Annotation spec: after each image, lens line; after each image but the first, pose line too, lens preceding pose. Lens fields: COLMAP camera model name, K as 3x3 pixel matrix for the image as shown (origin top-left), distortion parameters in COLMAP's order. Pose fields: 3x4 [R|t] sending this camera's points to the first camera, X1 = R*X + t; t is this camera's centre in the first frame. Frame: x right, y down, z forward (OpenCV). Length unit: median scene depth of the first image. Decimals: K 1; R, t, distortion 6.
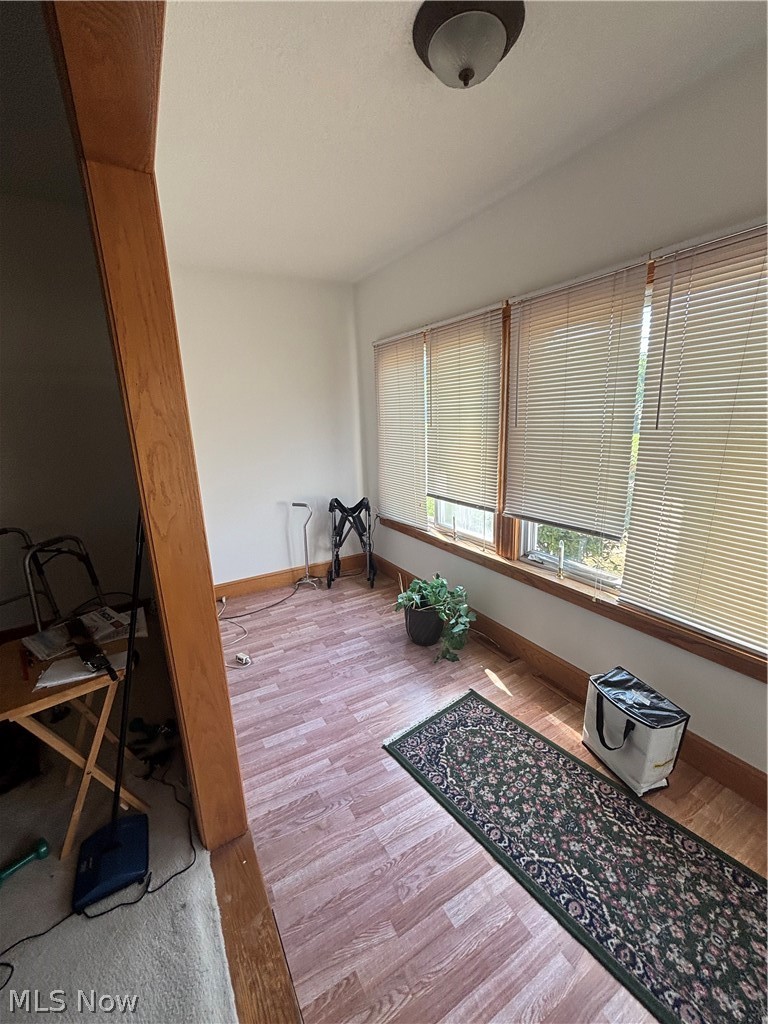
lens RADIAL K [[410.2, 0, 389.2], [0, 410.2, 510.9], [0, 0, 1]] dist [0.001488, 0.000910]
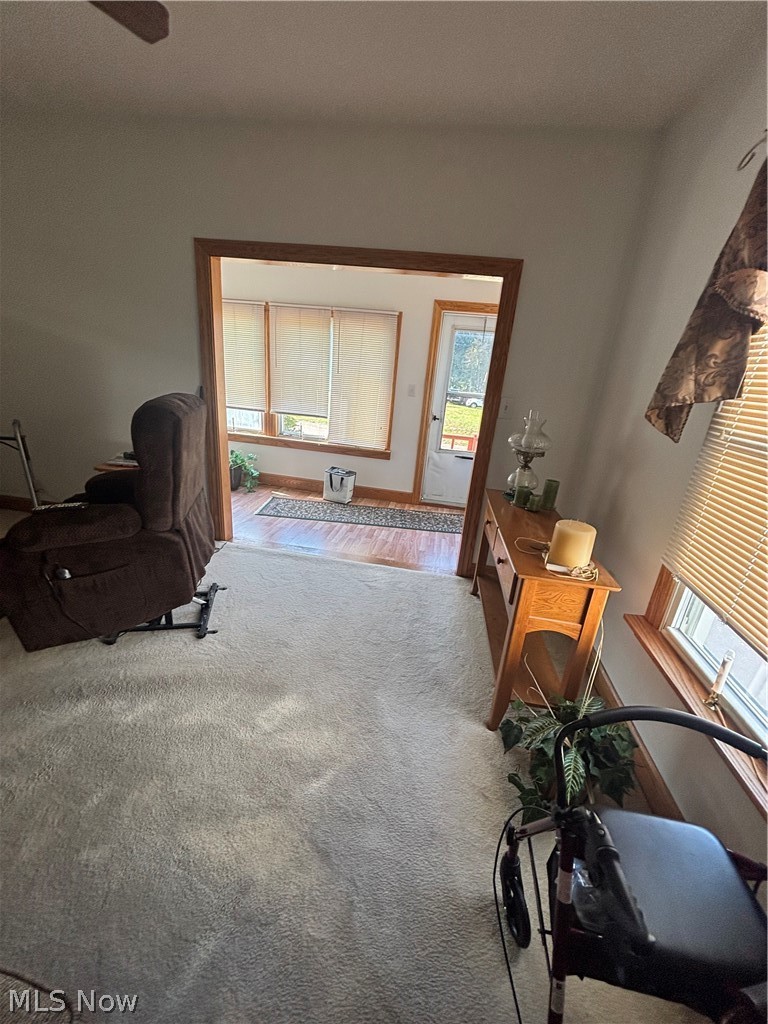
lens RADIAL K [[410.2, 0, 382.3], [0, 410.2, 512.7], [0, 0, 1]] dist [0.001488, 0.000910]
pose [[0.633474, -0.171346, 0.754554, -1.349707], [0.069579, 0.983837, 0.164999, 0.274024], [-0.770629, -0.052021, 0.635157, -0.993060]]
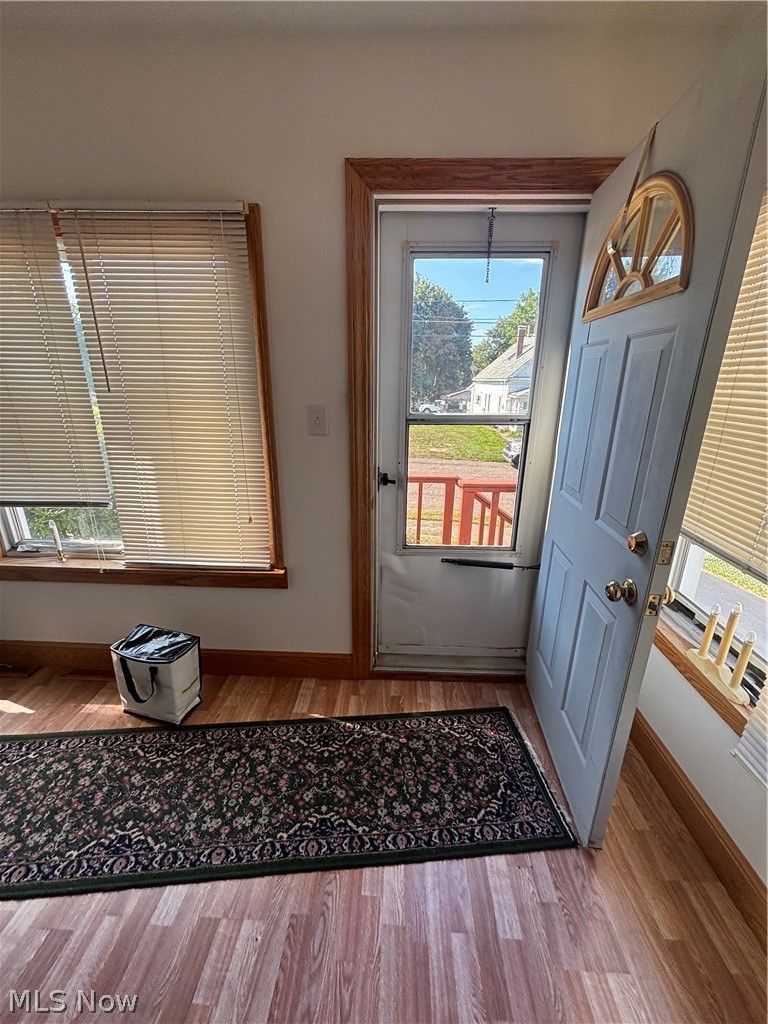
lens RADIAL K [[410.2, 0, 383.3], [0, 410.2, 509.4], [0, 0, 1]] dist [0.001488, 0.000910]
pose [[0.547963, -0.214454, 0.808546, 0.124632], [0.161585, 0.975510, 0.149231, 0.040601], [-0.820748, 0.048876, 0.569196, -0.119910]]
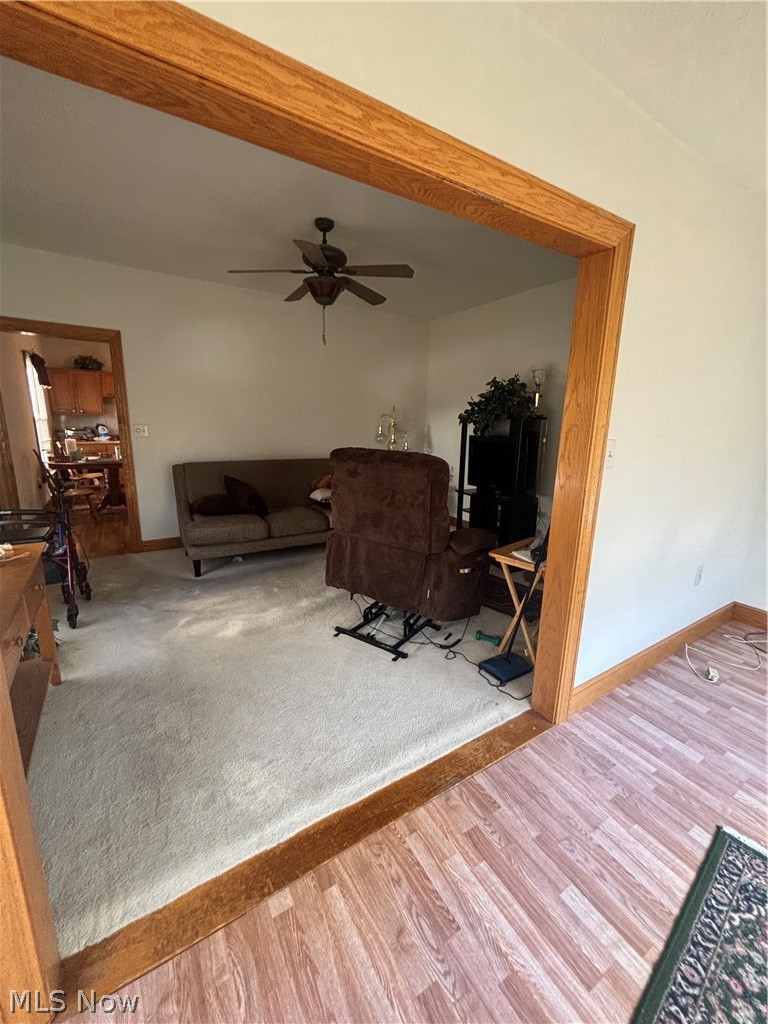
lens RADIAL K [[410.2, 0, 388.4], [0, 410.2, 514.6], [0, 0, 1]] dist [0.001488, 0.000910]
pose [[0.032553, 0.254147, -0.966618, 0.643243], [-0.249593, 0.938555, 0.238363, -0.030224], [0.967803, 0.233502, 0.093986, 0.174293]]
